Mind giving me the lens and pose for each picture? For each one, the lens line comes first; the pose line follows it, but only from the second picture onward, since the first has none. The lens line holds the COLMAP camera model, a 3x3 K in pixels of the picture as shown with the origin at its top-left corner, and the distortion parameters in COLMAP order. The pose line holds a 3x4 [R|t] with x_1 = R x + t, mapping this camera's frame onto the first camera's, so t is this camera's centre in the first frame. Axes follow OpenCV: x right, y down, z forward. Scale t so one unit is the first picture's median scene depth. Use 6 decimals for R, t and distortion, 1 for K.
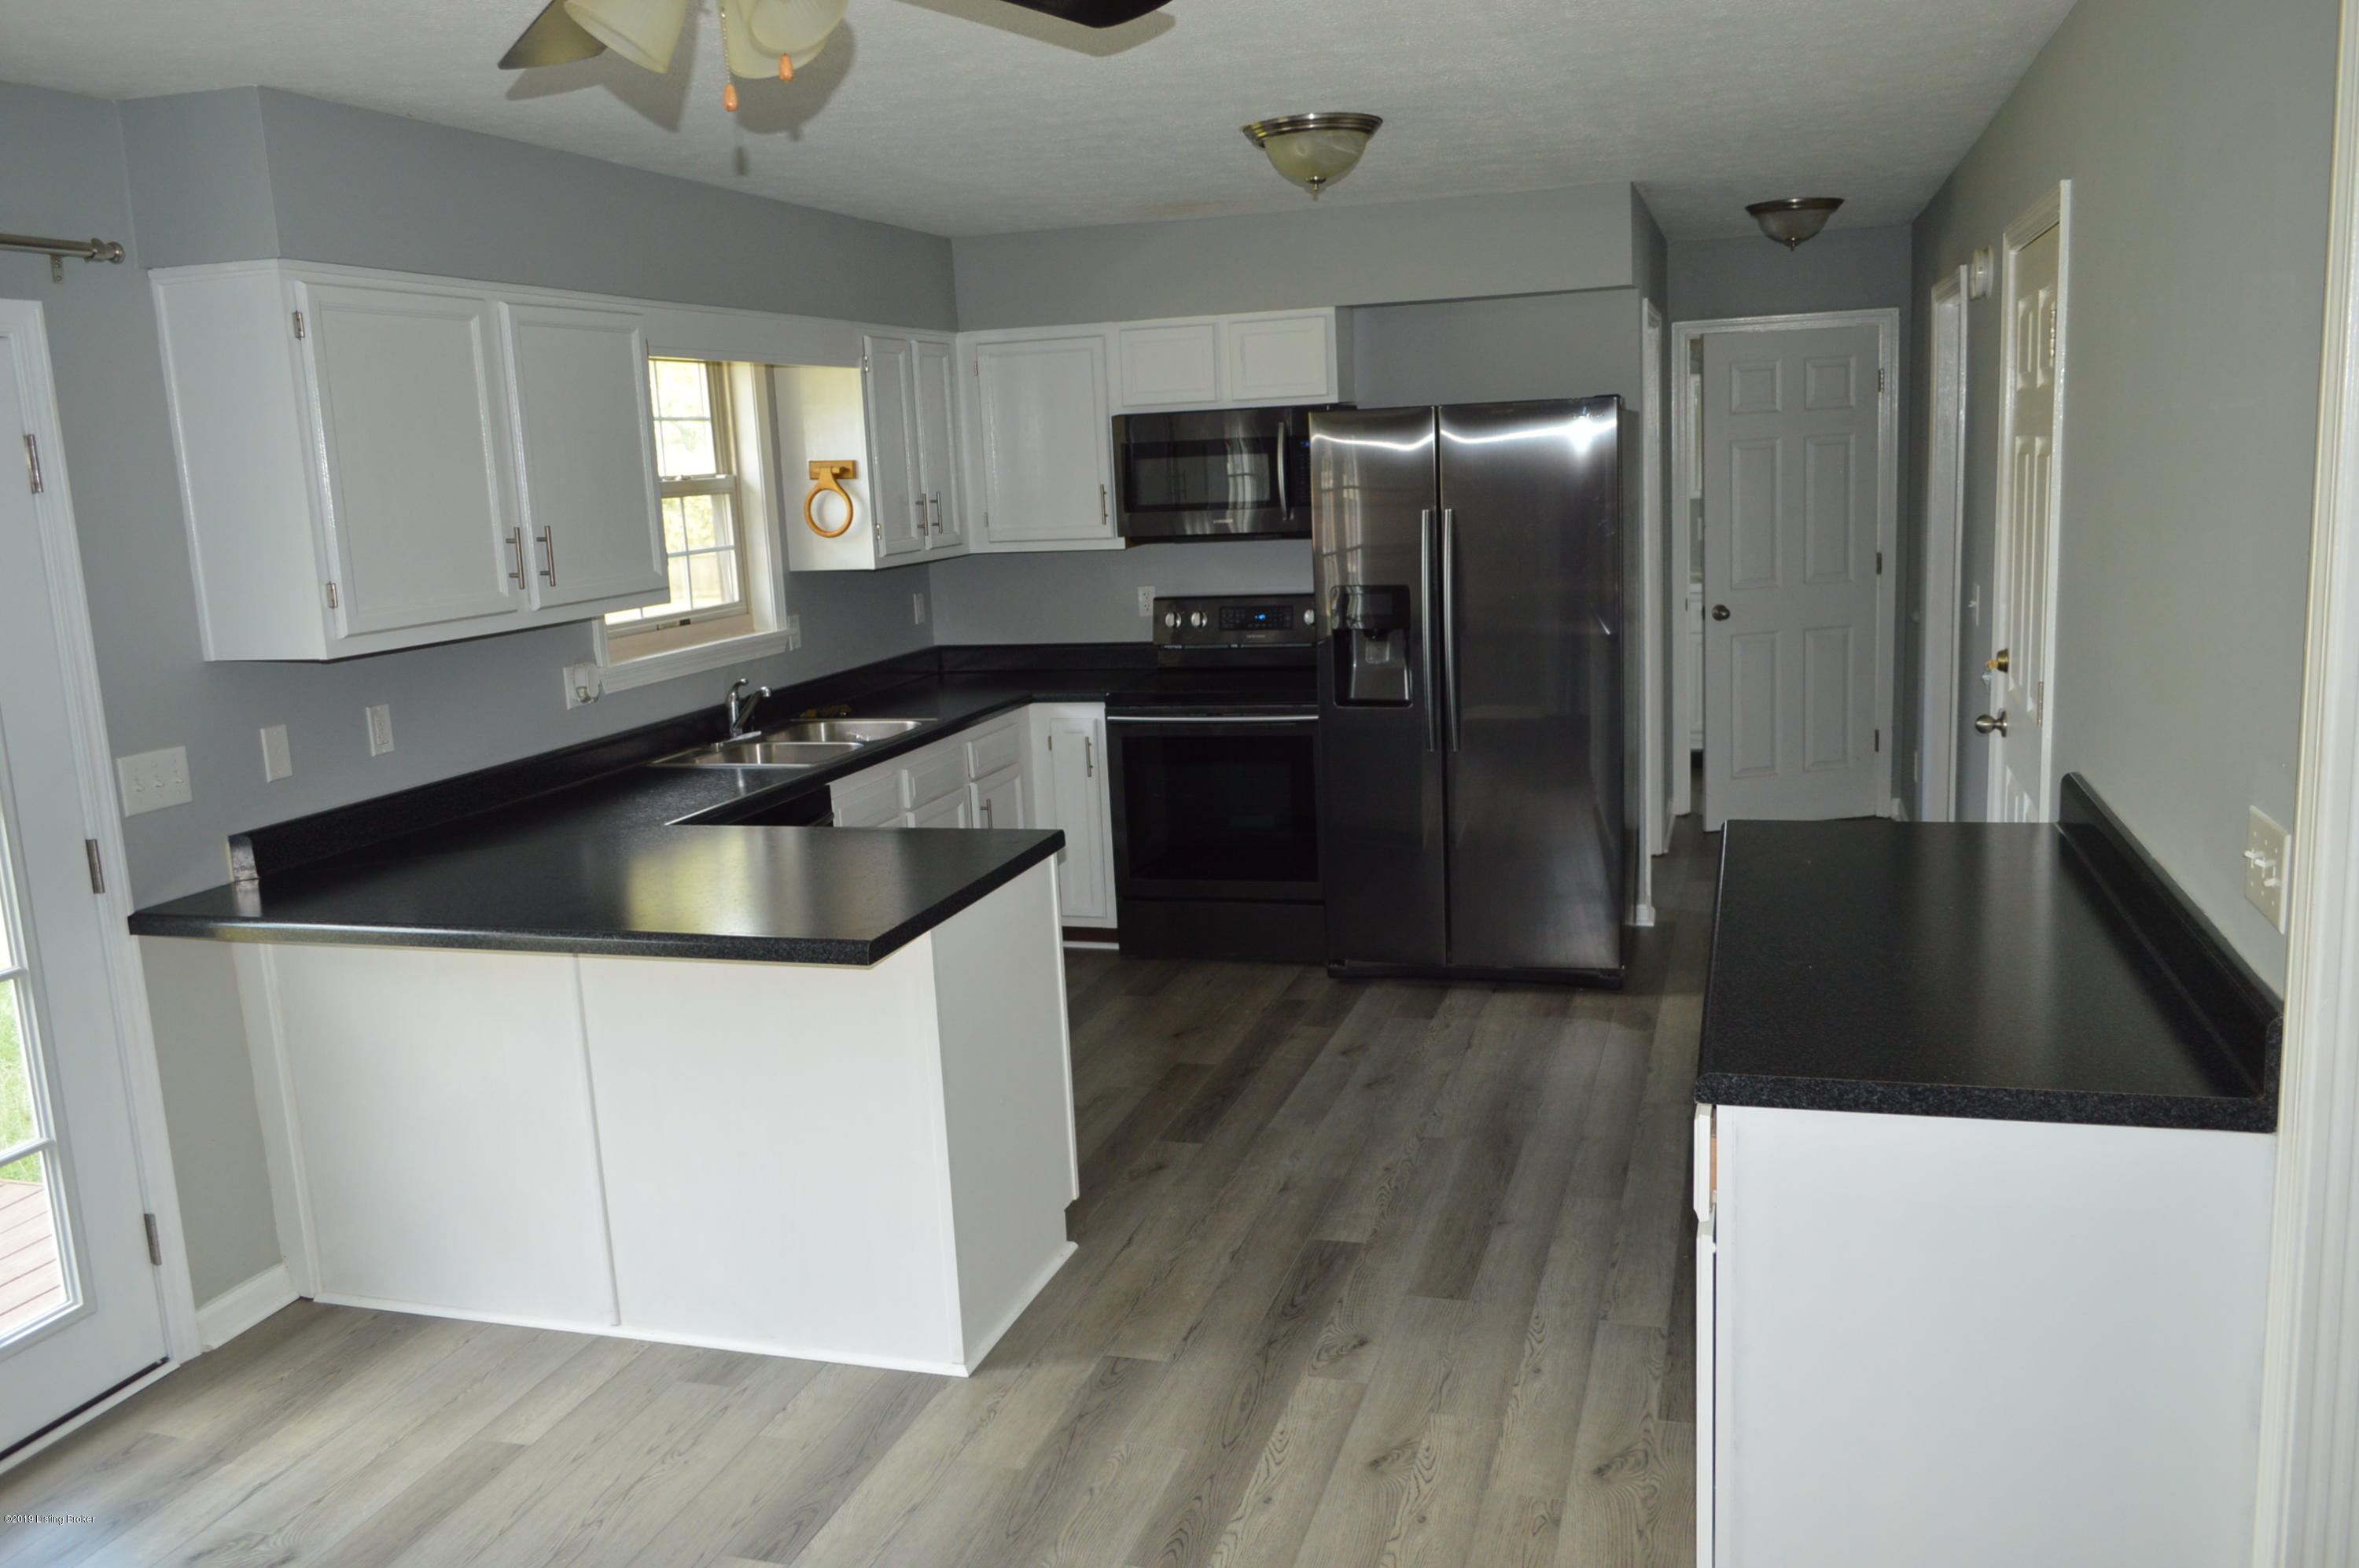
lens RADIAL K [[1896.1, 0, 1180.6], [0, 1896.1, 807.5], [0, 0, 1]] dist [0.037368, 0.001350]
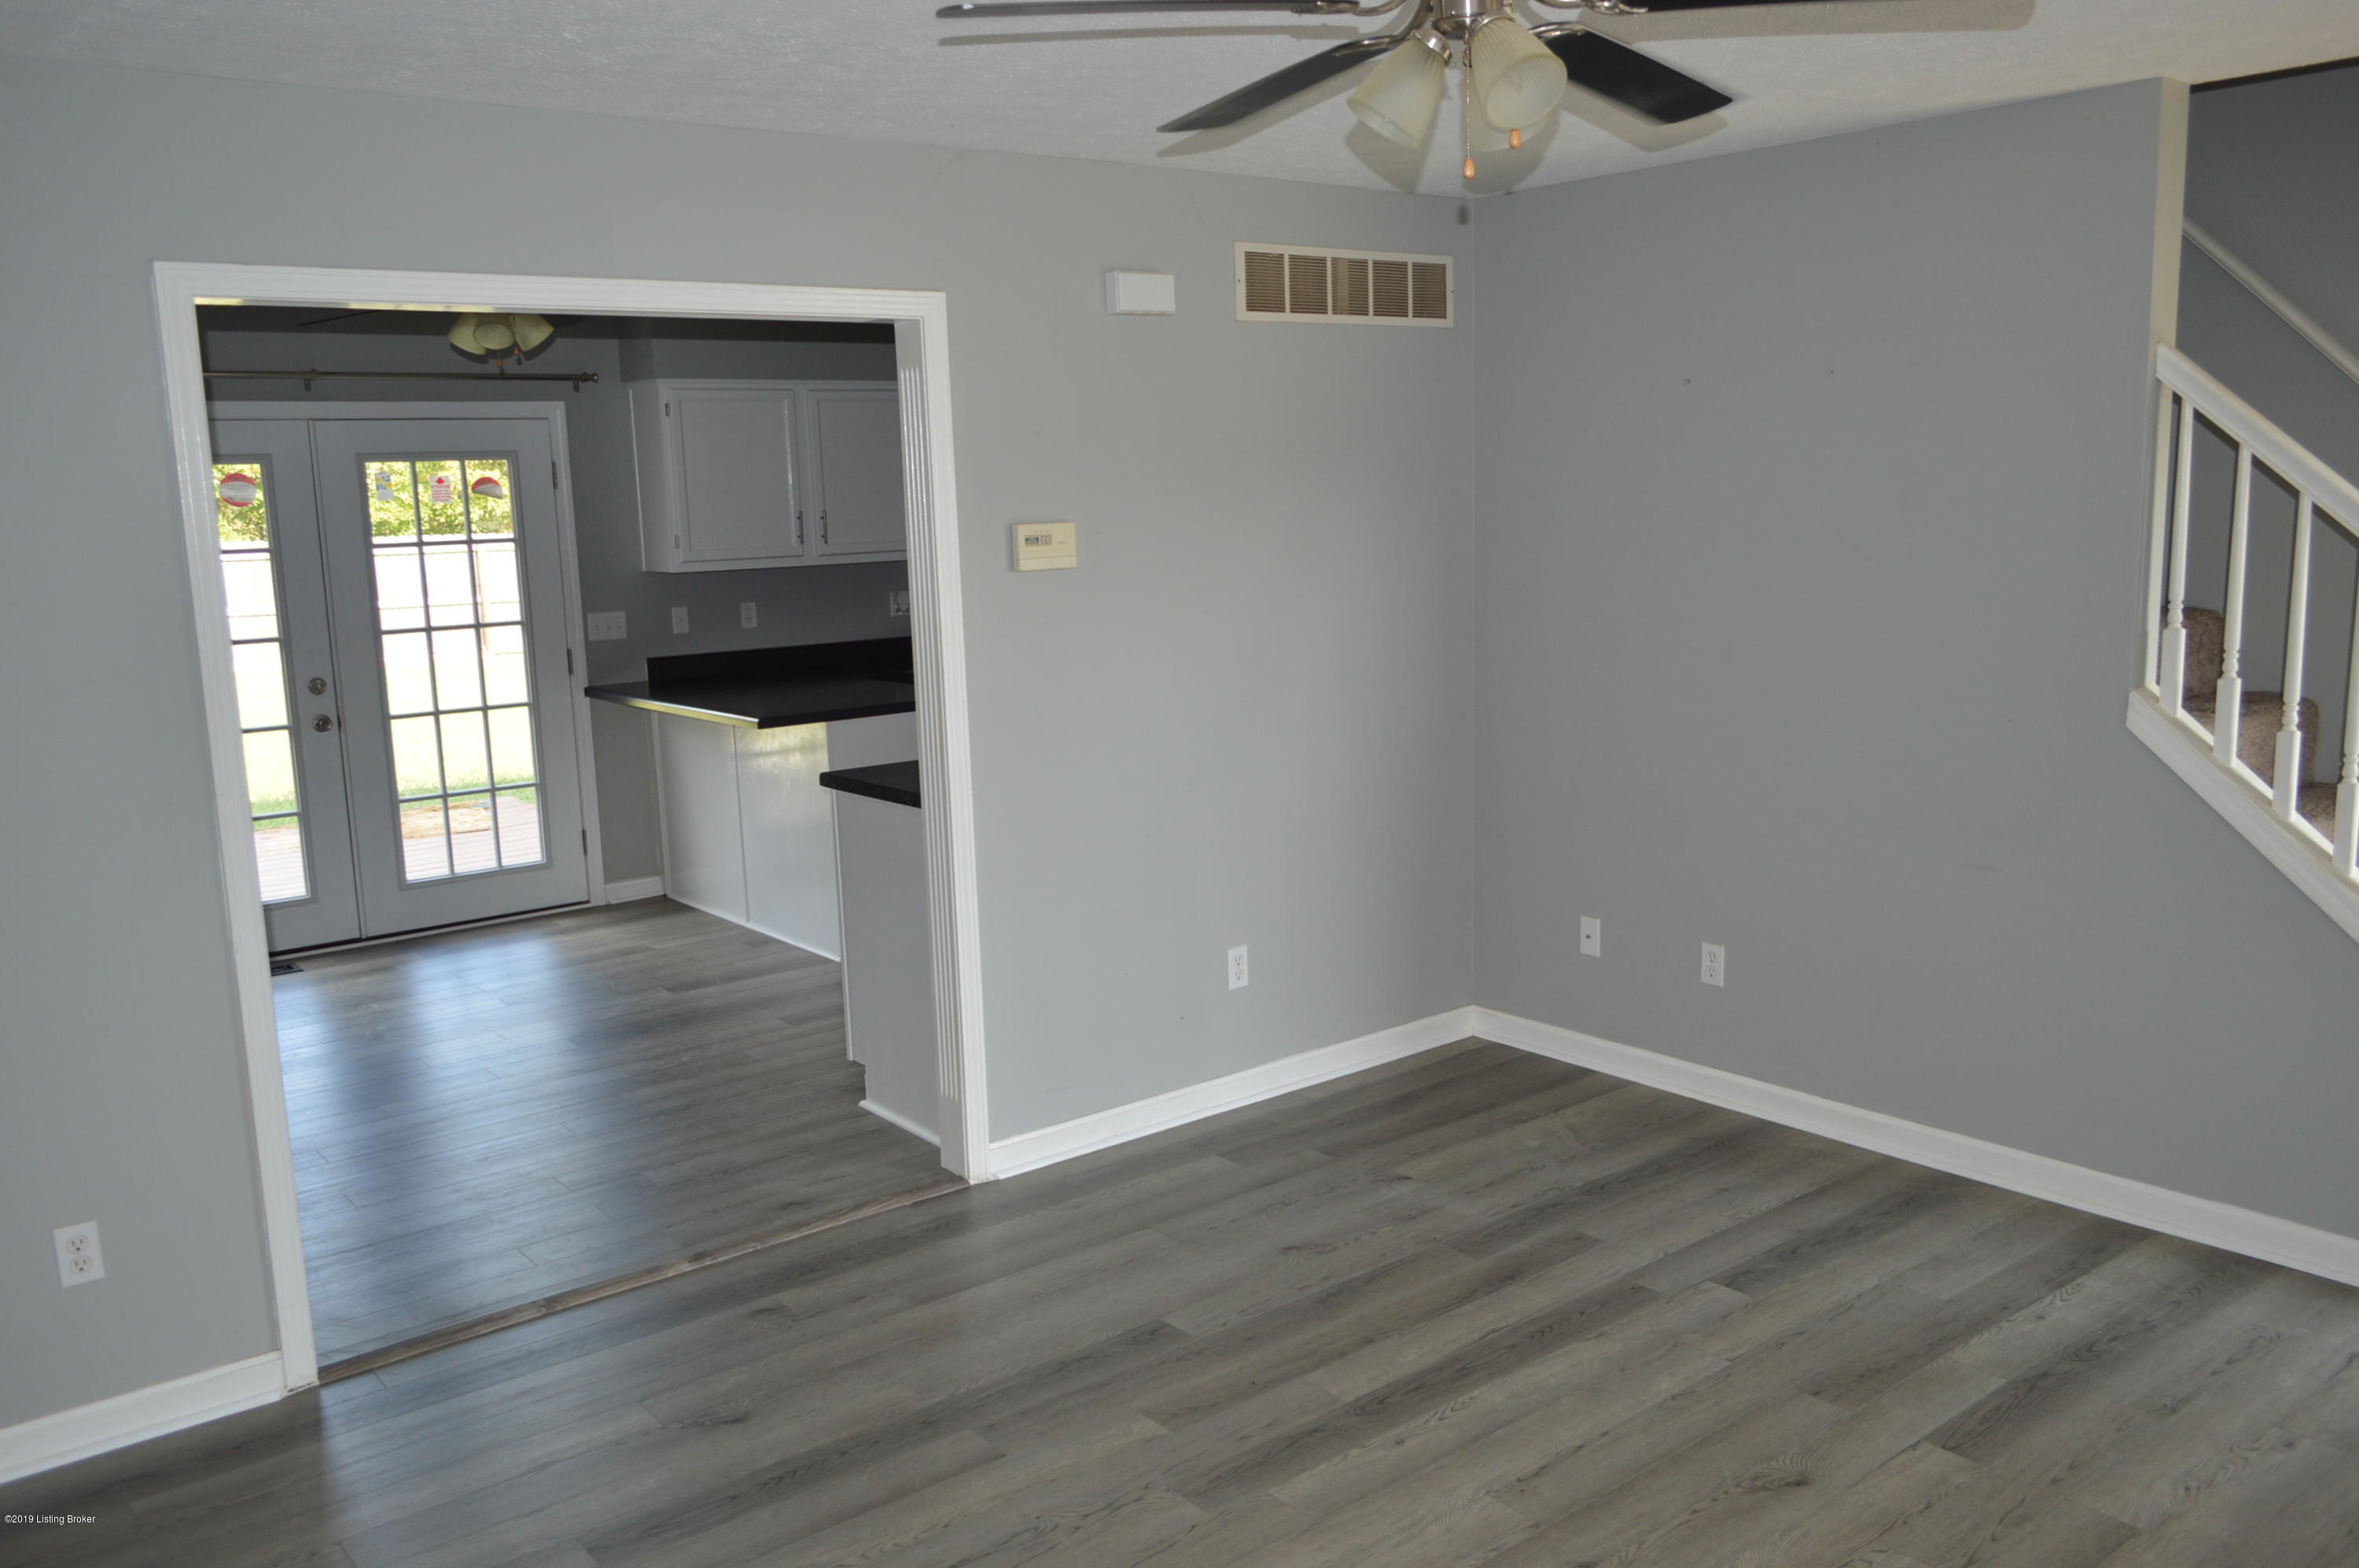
lens RADIAL K [[1896.1, 0, 1180.6], [0, 1896.1, 807.5], [0, 0, 1]] dist [0.037368, 0.001350]
pose [[0.826538, 0.114585, -0.551095, 1.126777], [-0.111604, 0.992984, 0.039080, 0.030836], [0.551706, 0.029203, 0.833527, -0.376229]]
